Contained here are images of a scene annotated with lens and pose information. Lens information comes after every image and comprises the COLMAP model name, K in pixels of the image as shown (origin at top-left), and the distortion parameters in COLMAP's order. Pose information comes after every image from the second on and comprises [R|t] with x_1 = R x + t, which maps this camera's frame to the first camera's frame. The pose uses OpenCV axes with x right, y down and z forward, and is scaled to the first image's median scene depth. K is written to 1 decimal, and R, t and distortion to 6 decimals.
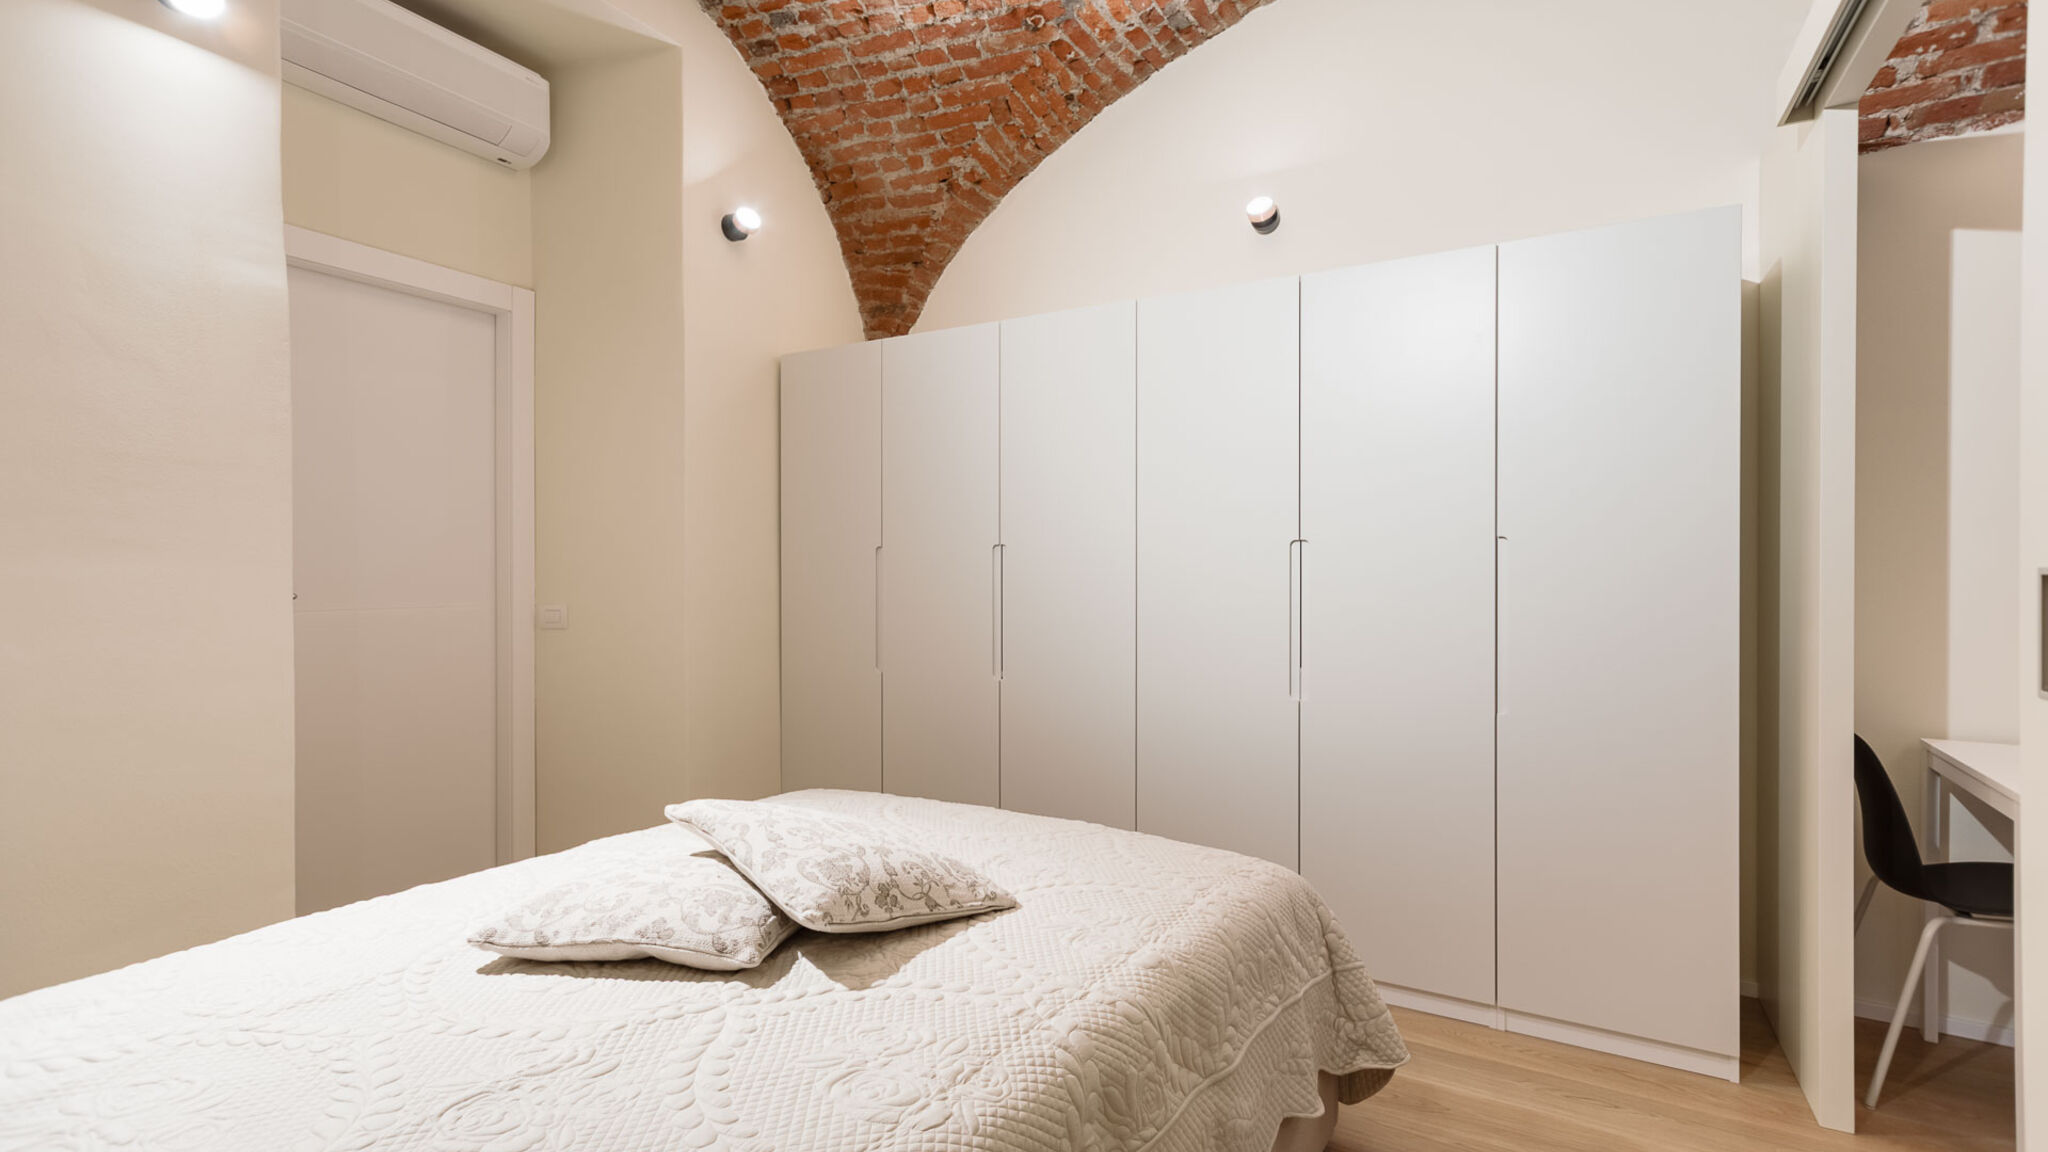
lens RADIAL K [[917.2, 0, 1032.1], [0, 917.2, 573.0], [0, 0, 1]] dist [0.003137, 0.002065]
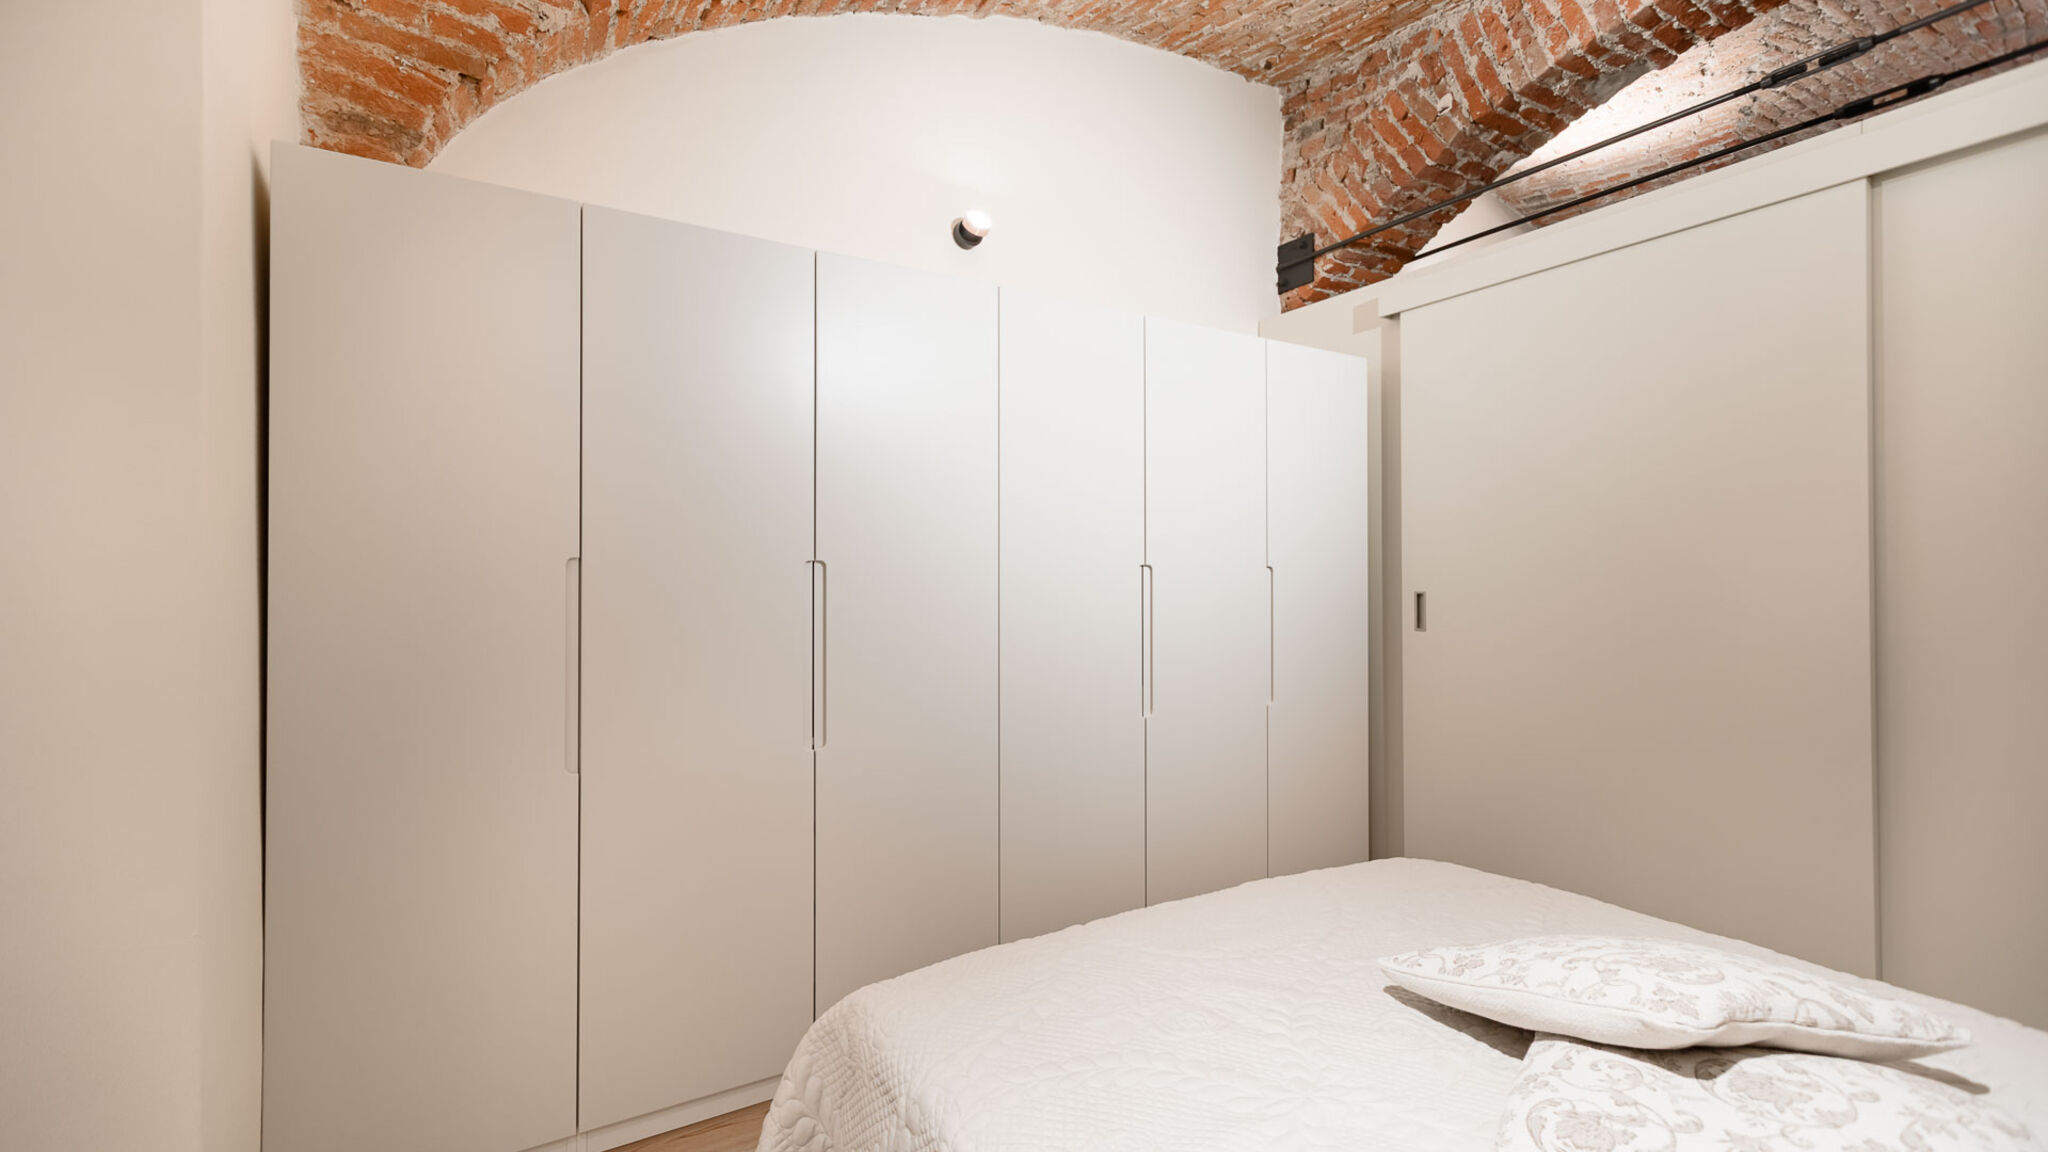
lens RADIAL K [[854.9, 0, 1030.2], [0, 854.9, 577.7], [0, 0, 1]] dist [0.004818, -0.000086]
pose [[0.471686, -0.007331, 0.881736, -0.436078], [0.013687, 0.999906, 0.000992, -0.013152], [-0.881661, 0.011600, 0.471741, 0.420361]]
